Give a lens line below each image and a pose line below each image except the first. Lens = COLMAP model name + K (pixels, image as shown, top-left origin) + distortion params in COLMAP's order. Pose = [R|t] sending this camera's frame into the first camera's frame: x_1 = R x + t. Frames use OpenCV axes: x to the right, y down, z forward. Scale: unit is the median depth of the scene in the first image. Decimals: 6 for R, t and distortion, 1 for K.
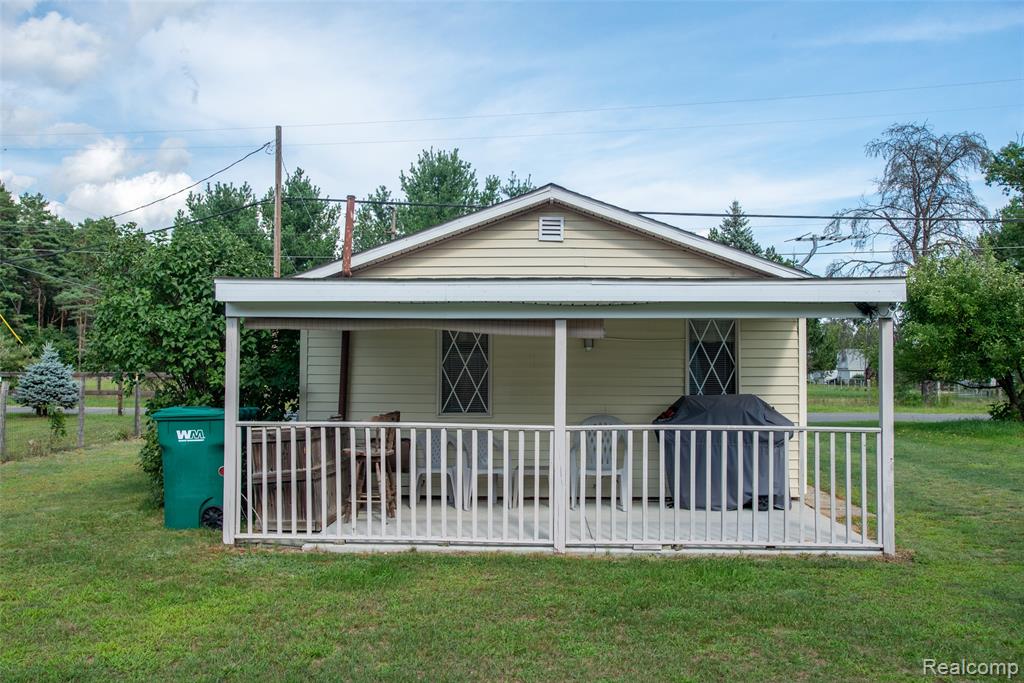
lens RADIAL K [[977.7, 0, 512.0], [0, 977.7, 341.5], [0, 0, 1]] dist [0.004781, 0.006340]
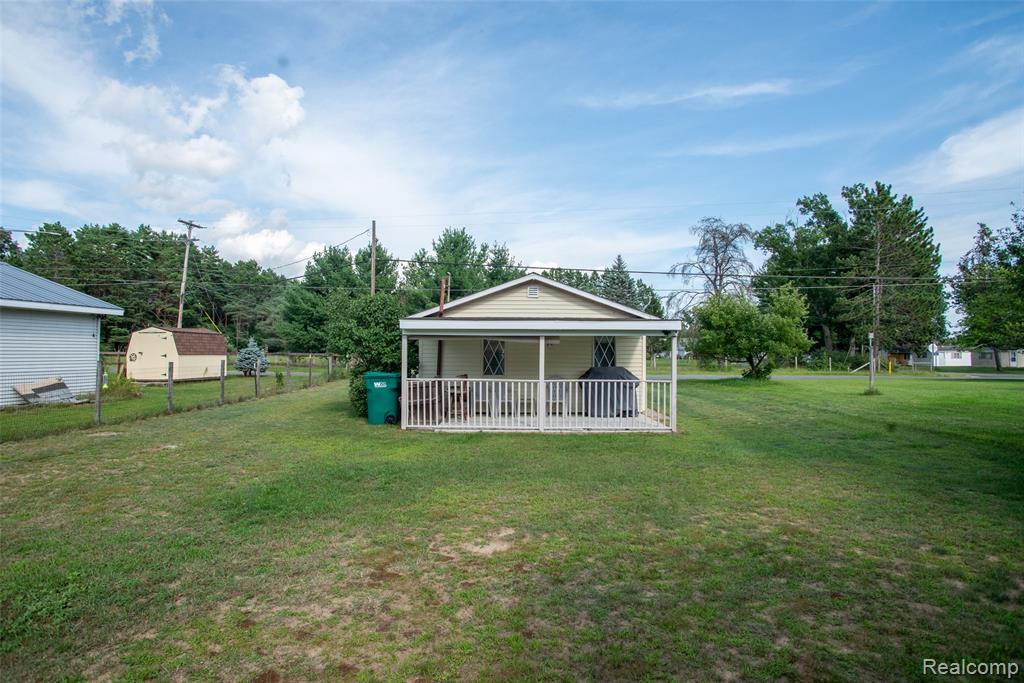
lens RADIAL K [[595.6, 0, 506.8], [0, 595.6, 344.1], [0, 0, 1]] dist [-0.090728, 0.051965]
pose [[0.999338, 0.001351, 0.036346, -0.071319], [-0.002083, 0.999795, 0.020129, -0.025510], [-0.036311, -0.020191, 0.999137, -0.365424]]
